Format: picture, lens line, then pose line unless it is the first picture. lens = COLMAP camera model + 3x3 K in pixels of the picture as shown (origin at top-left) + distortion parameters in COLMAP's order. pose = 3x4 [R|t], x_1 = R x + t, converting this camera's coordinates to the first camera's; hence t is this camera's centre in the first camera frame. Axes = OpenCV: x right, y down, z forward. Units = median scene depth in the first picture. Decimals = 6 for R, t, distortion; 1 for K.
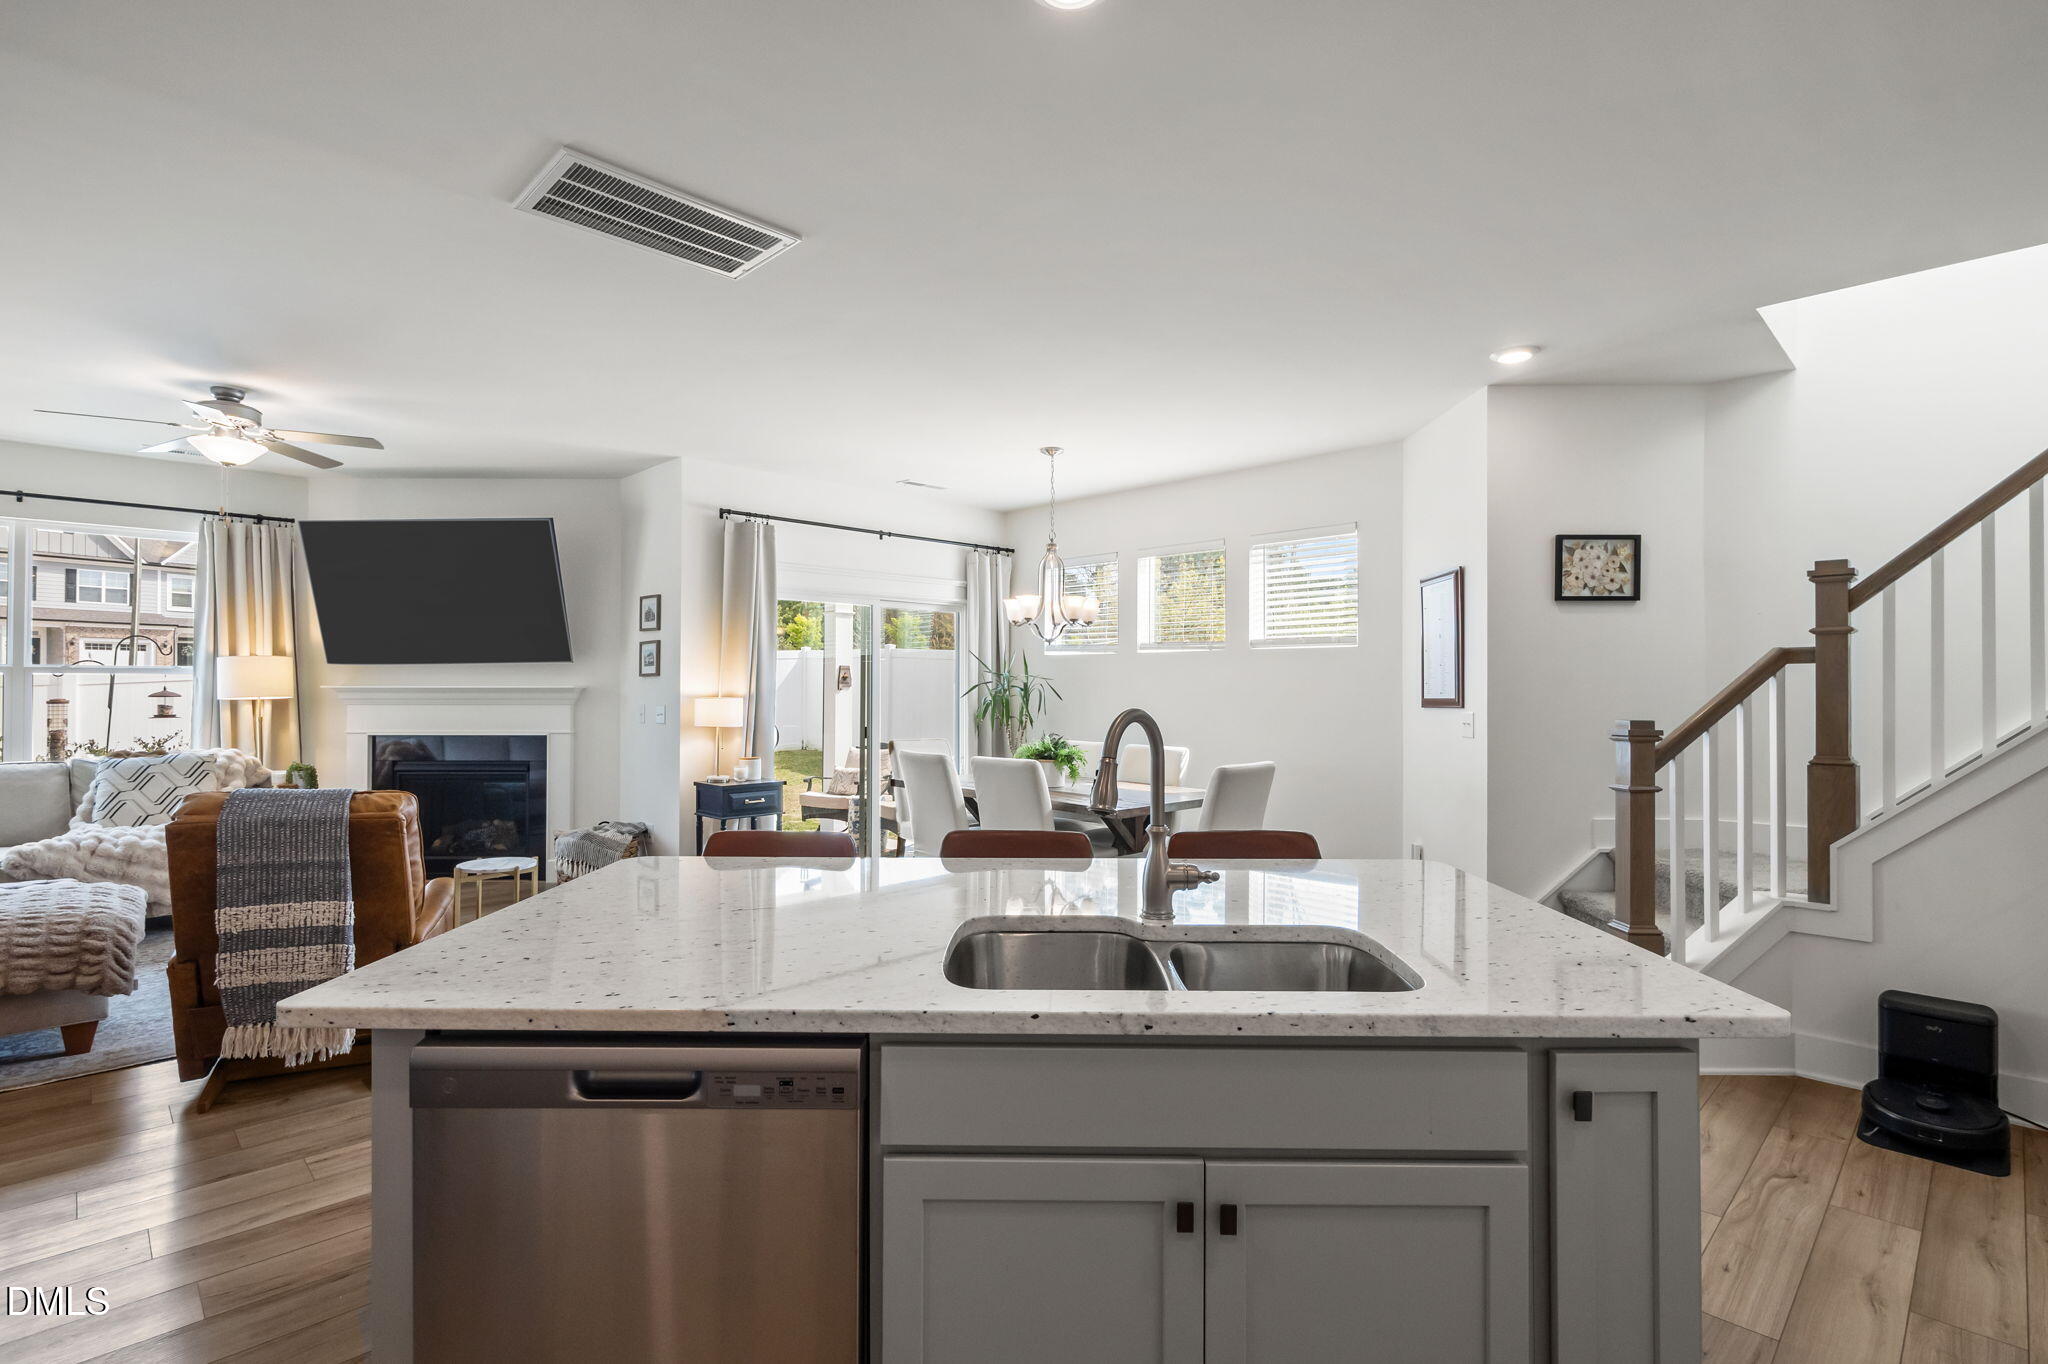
lens RADIAL K [[973.3, 0, 1024.0], [0, 973.3, 682.0], [0, 0, 1]] dist [-0.000803, 0.000677]
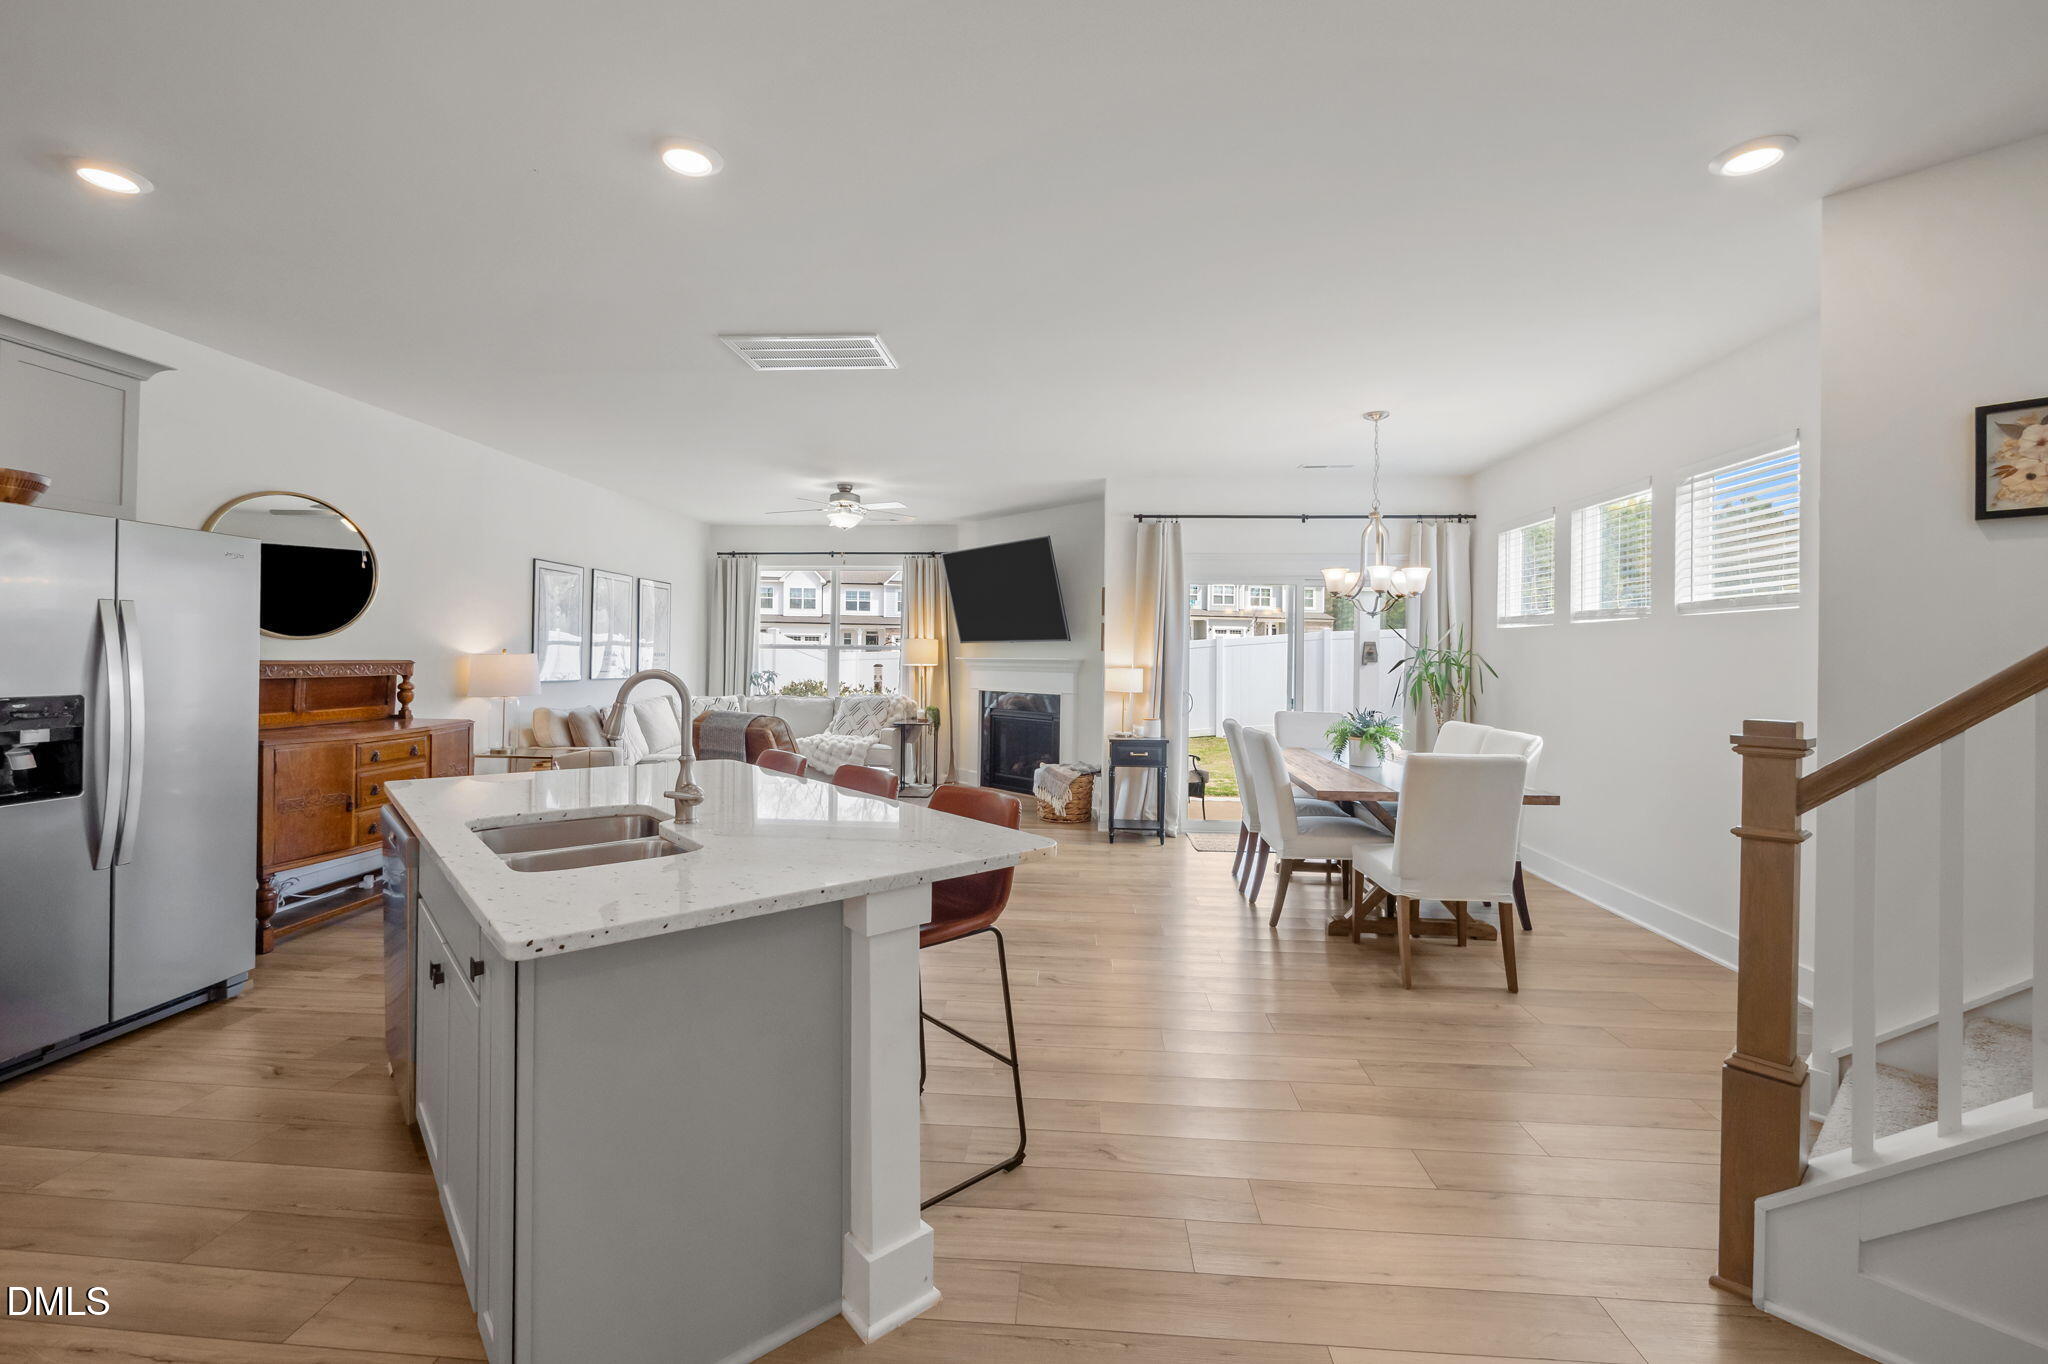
lens RADIAL K [[872.7, 0, 1016.0], [0, 872.7, 657.6], [0, 0, 1]] dist [-0.000165, 0.000104]
pose [[0.655182, 0.005498, -0.755451, 0.412013], [-0.006316, 0.999978, 0.001801, 0.001176], [0.755445, 0.003591, 0.655203, 0.159794]]
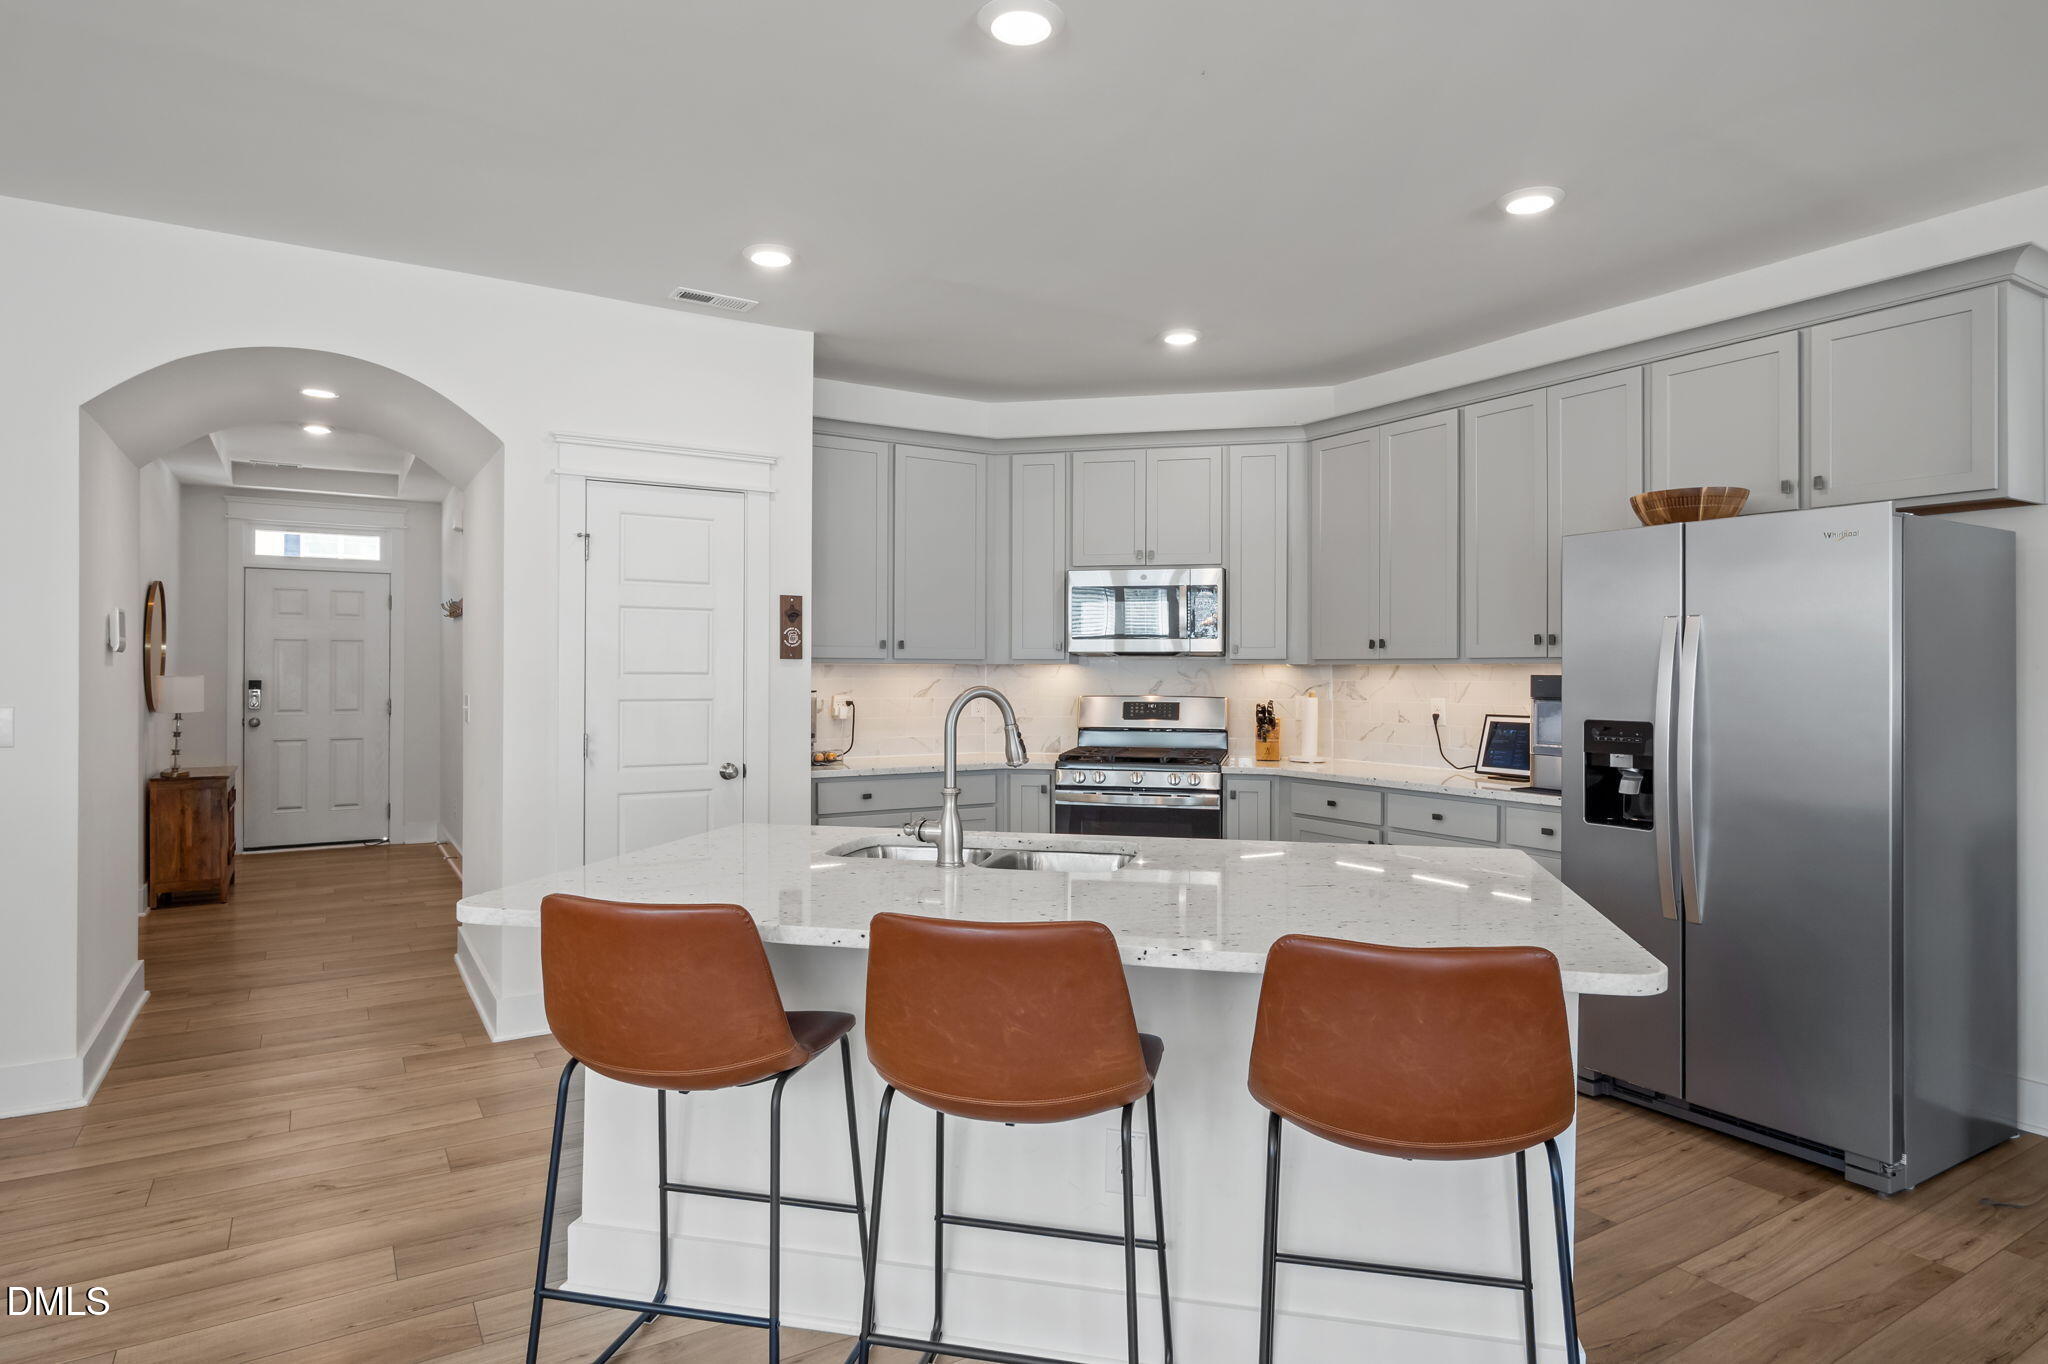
lens RADIAL K [[1134.3, 0, 1029.9], [0, 1134.3, 670.5], [0, 0, 1]] dist [0.000178, 0.000032]
pose [[-0.975638, -0.004387, 0.219341, -0.074074], [-0.006062, 0.999957, -0.006960, 0.005514], [-0.219302, -0.008120, -0.975623, 0.683825]]
